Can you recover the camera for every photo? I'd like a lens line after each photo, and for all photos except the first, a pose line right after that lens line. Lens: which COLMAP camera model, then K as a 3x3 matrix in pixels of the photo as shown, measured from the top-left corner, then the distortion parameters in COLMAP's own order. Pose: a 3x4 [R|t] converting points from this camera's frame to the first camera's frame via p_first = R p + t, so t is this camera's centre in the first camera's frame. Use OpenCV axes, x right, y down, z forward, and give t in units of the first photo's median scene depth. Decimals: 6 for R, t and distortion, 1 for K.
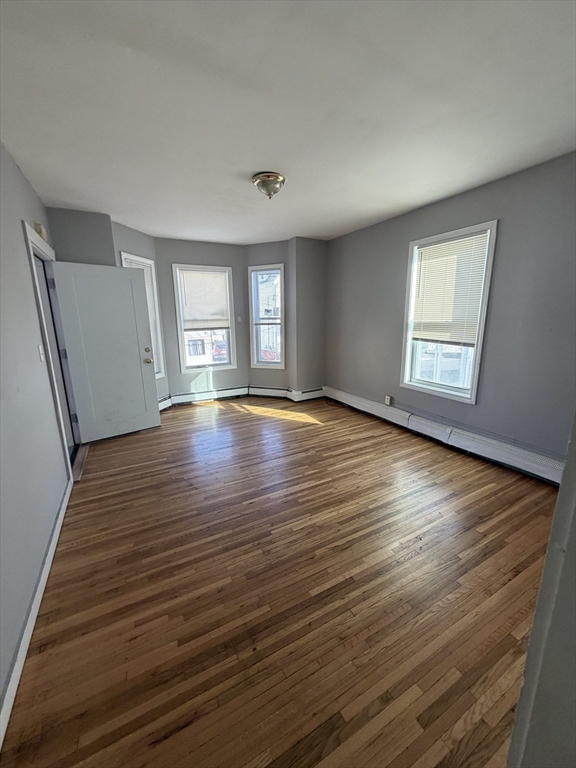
lens RADIAL K [[306.6, 0, 286.2], [0, 306.6, 382.3], [0, 0, 1]] dist [-0.000927, 0.001109]
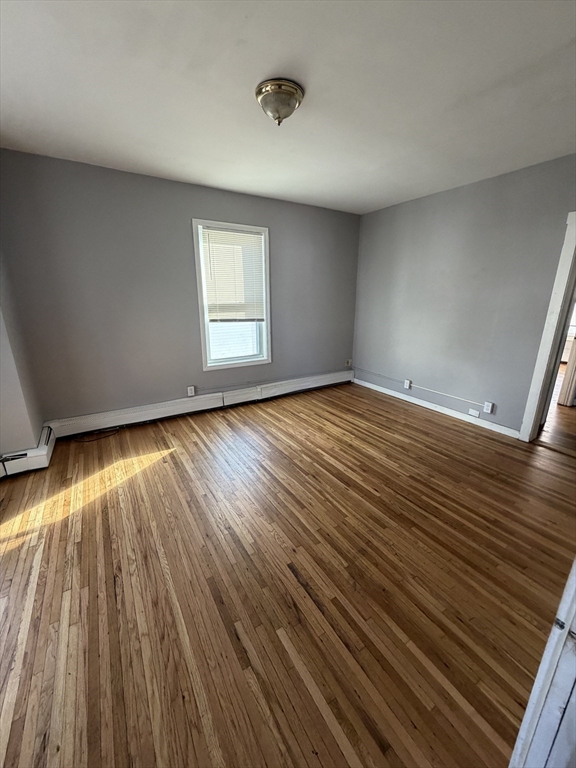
lens RADIAL K [[306.6, 0, 286.1], [0, 306.6, 383.2], [0, 0, 1]] dist [-0.000927, 0.001109]
pose [[-0.068294, -0.264672, 0.961917, -0.703238], [0.215003, 0.937608, 0.273249, -0.190859], [-0.974223, 0.225476, -0.007128, 0.899254]]
